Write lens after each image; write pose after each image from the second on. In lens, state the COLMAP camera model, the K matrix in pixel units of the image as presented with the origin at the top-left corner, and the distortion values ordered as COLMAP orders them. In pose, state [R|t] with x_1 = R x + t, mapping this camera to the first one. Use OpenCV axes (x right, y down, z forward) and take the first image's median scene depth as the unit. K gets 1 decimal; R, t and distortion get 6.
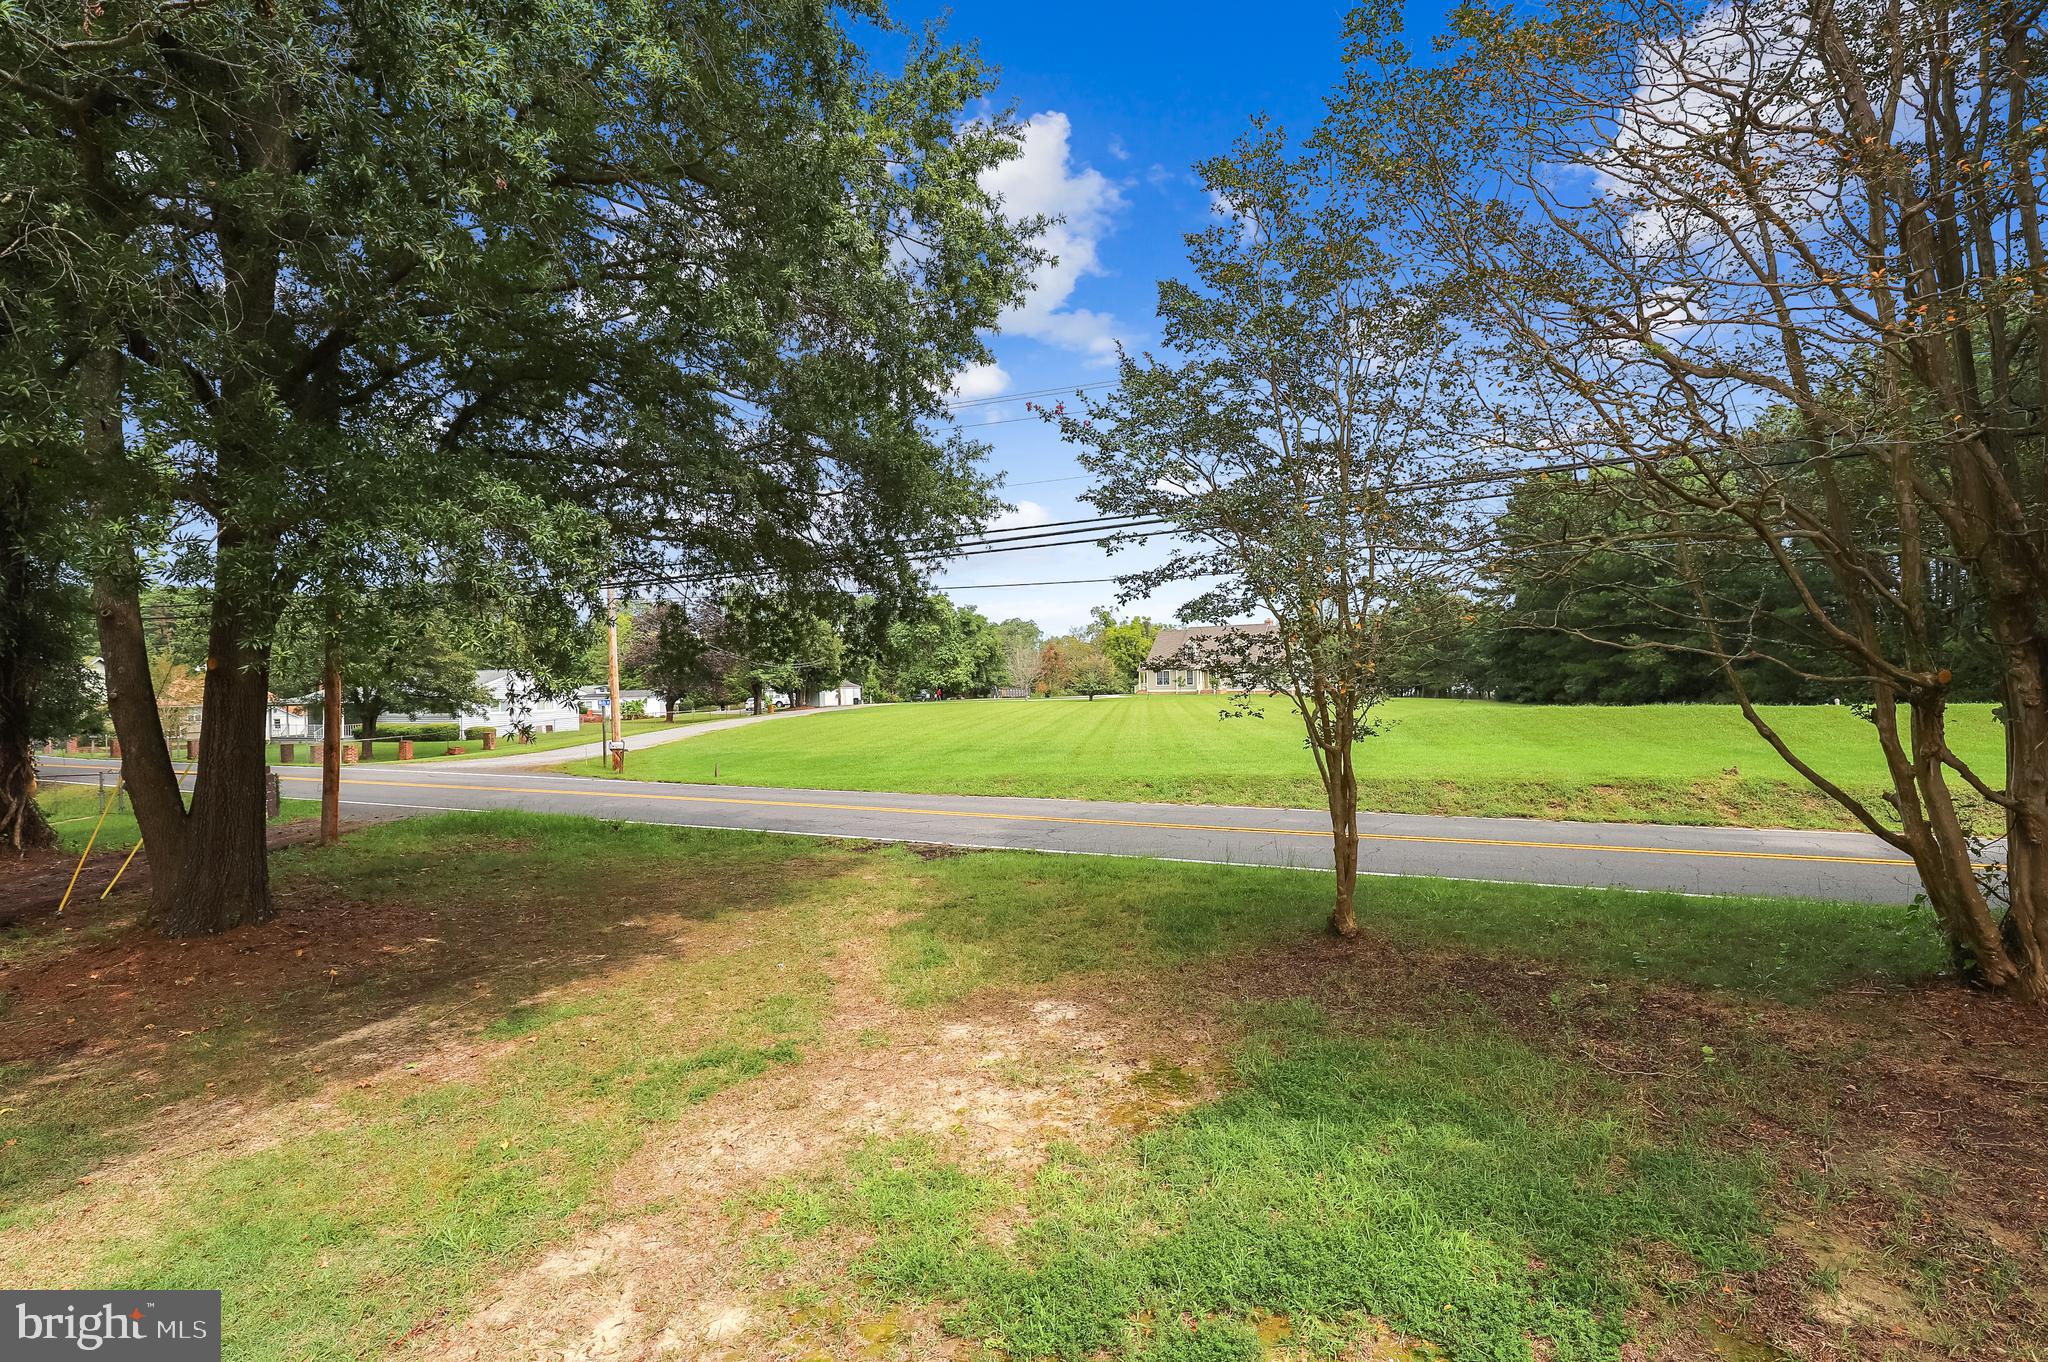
lens RADIAL K [[958.1, 0, 1029.5], [0, 958.1, 696.6], [0, 0, 1]] dist [-0.034419, 0.005643]
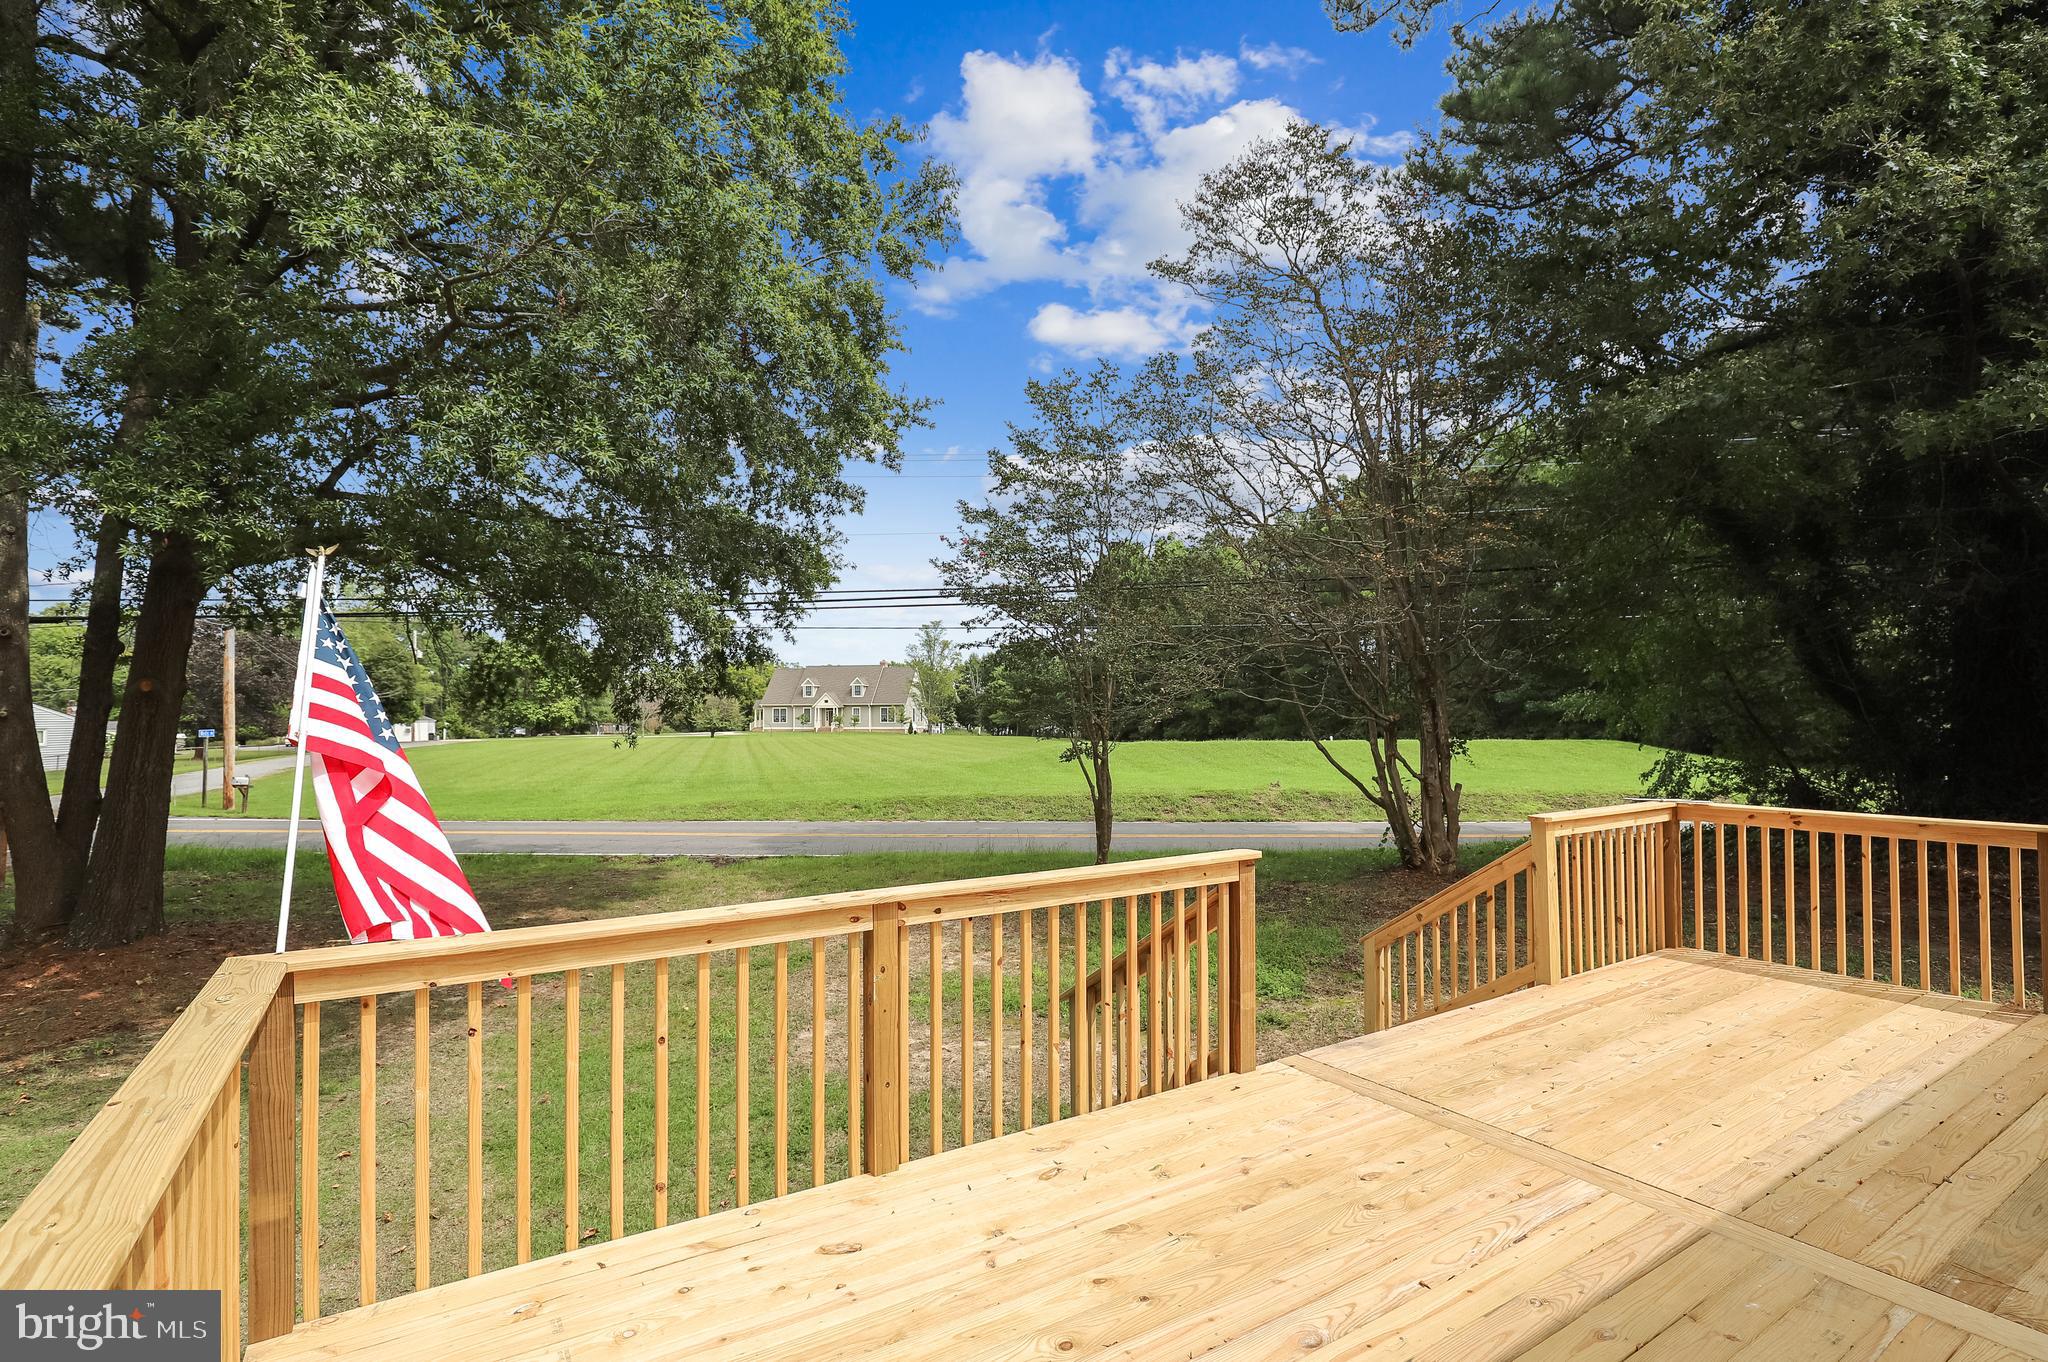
lens RADIAL K [[958.1, 0, 1029.5], [0, 958.1, 696.6], [0, 0, 1]] dist [-0.034419, 0.005643]
pose [[0.914985, 0.021428, 0.402918, -0.173087], [-0.005152, 0.999128, -0.041435, 0.006960], [-0.403455, 0.035837, 0.914298, -0.170248]]
